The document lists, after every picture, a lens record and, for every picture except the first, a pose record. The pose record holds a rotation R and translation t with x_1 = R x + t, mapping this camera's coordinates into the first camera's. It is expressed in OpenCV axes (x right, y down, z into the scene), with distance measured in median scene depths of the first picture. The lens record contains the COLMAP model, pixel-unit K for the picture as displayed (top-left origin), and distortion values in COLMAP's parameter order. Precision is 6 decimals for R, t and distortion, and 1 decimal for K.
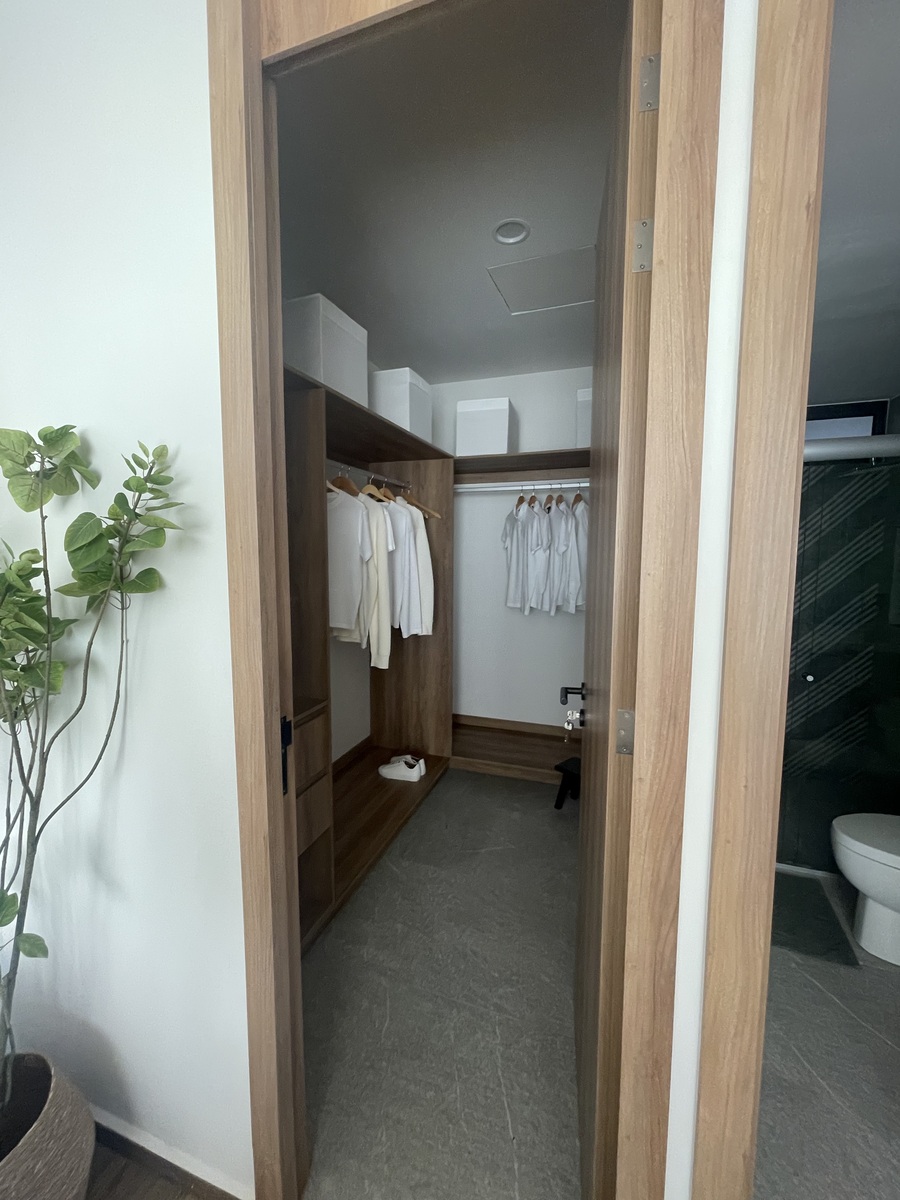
lens RADIAL K [[481.0, 0, 448.5], [0, 481.0, 601.4], [0, 0, 1]] dist [-0.007012, 0.001380]
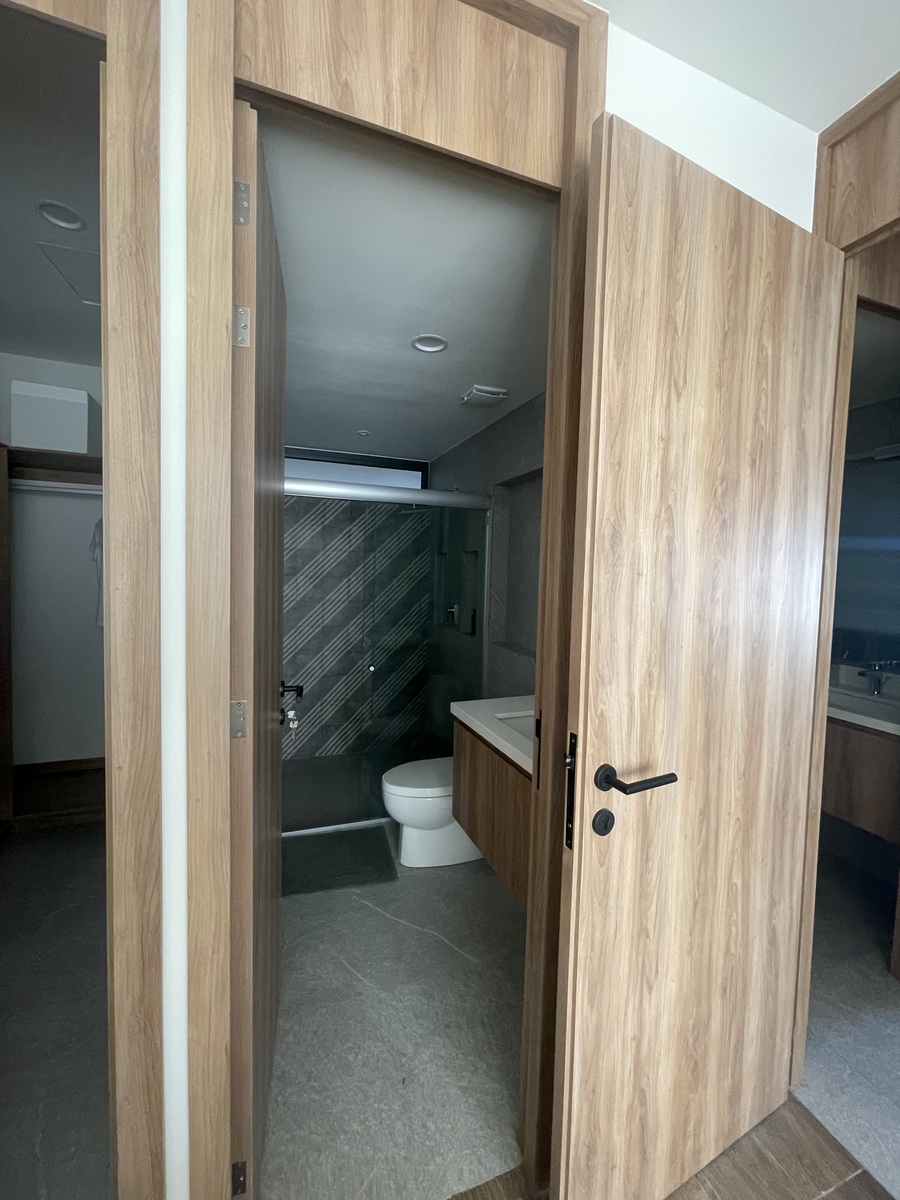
lens RADIAL K [[481.0, 0, 445.5], [0, 481.0, 599.6], [0, 0, 1]] dist [-0.007012, 0.001380]
pose [[0.770884, -0.017793, 0.636727, 0.285644], [0.039603, 0.999015, -0.020031, 0.025291], [-0.635743, 0.040658, 0.770829, -0.397492]]
